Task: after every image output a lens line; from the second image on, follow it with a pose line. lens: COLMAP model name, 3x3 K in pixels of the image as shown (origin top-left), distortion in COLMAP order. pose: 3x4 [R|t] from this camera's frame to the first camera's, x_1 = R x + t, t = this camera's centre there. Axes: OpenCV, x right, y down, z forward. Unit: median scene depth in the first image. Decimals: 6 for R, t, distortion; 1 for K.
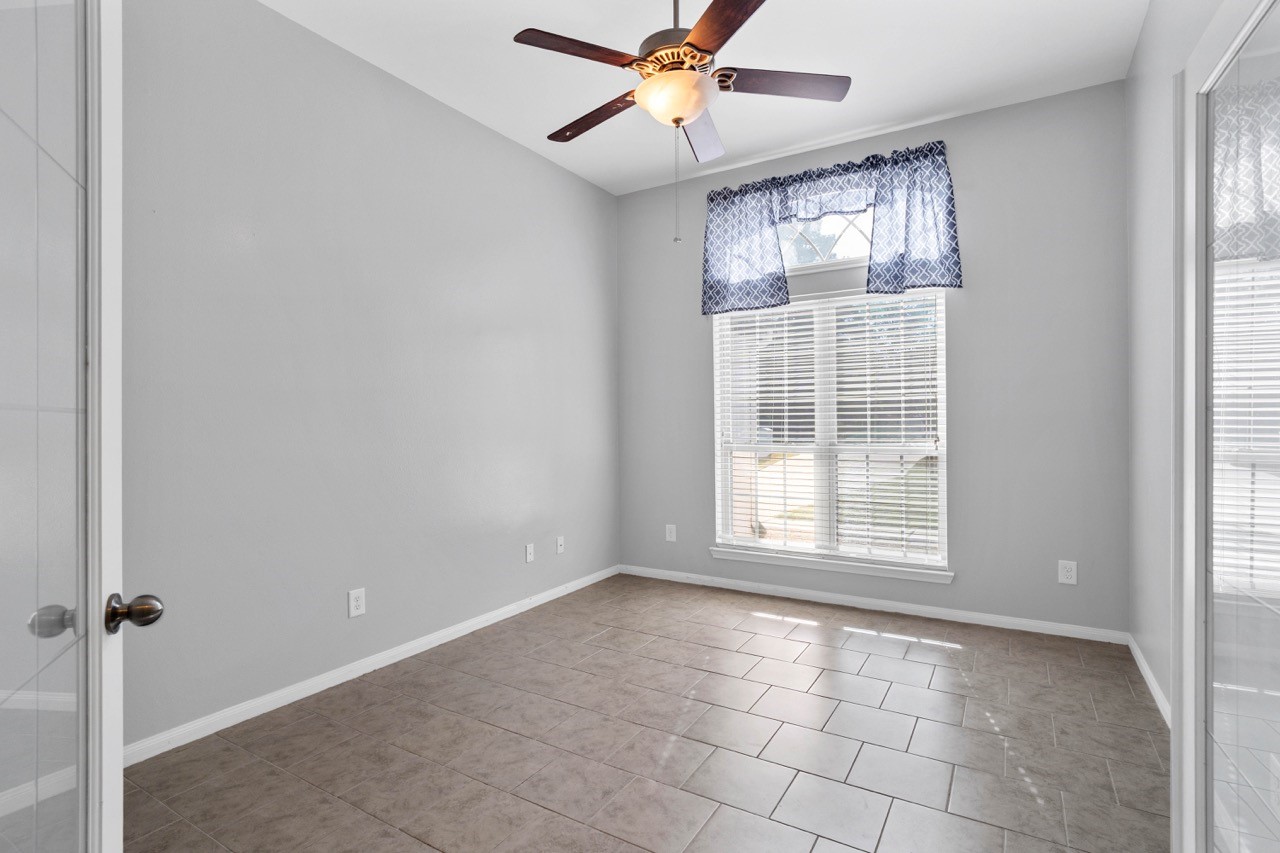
lens RADIAL K [[609.7, 0, 626.9], [0, 609.7, 423.6], [0, 0, 1]] dist [-0.017025, 0.007353]
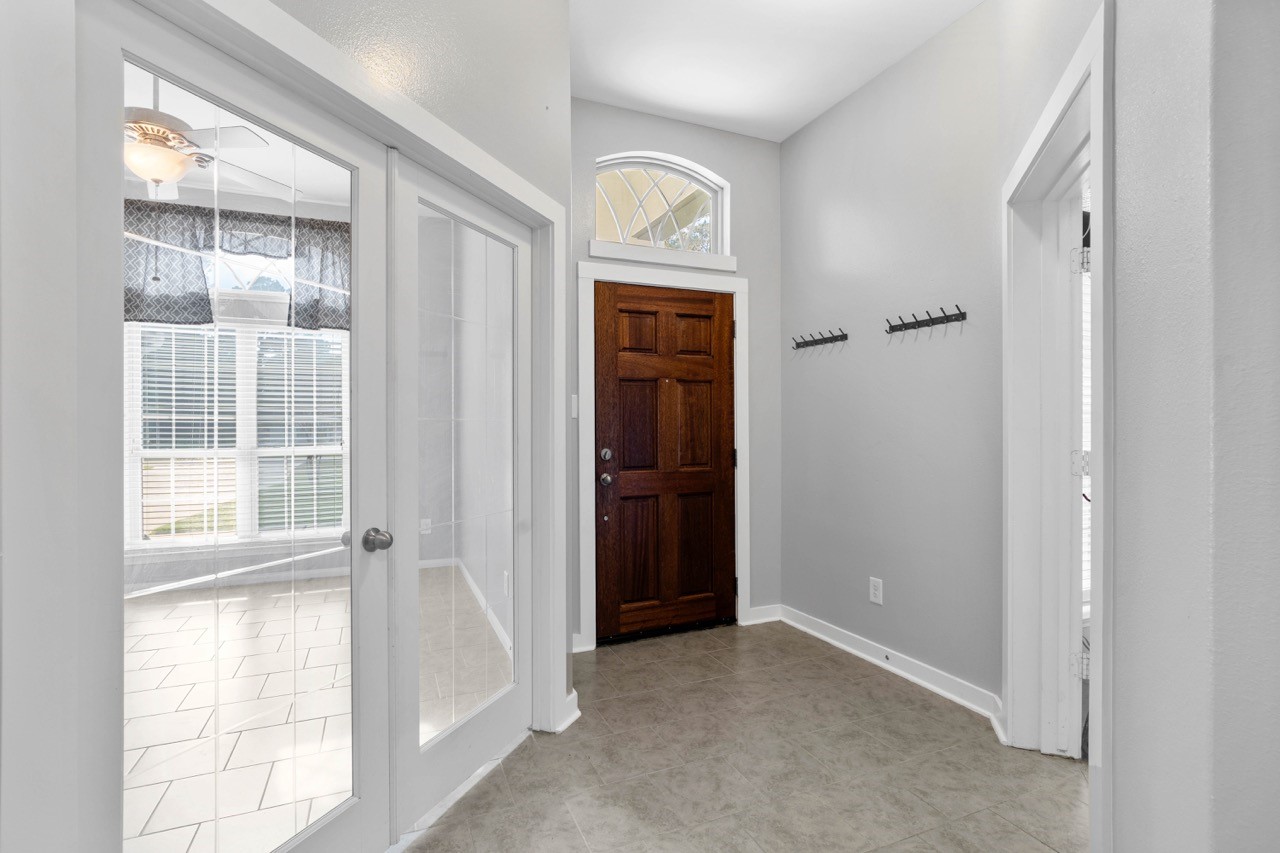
lens RADIAL K [[609.7, 0, 633.3], [0, 609.7, 425.6], [0, 0, 1]] dist [-0.017025, 0.007353]
pose [[0.561149, 0.002285, 0.827711, -0.225491], [-0.003130, 0.999995, -0.000638, -0.011471], [-0.827709, -0.002233, 0.561154, -0.270023]]
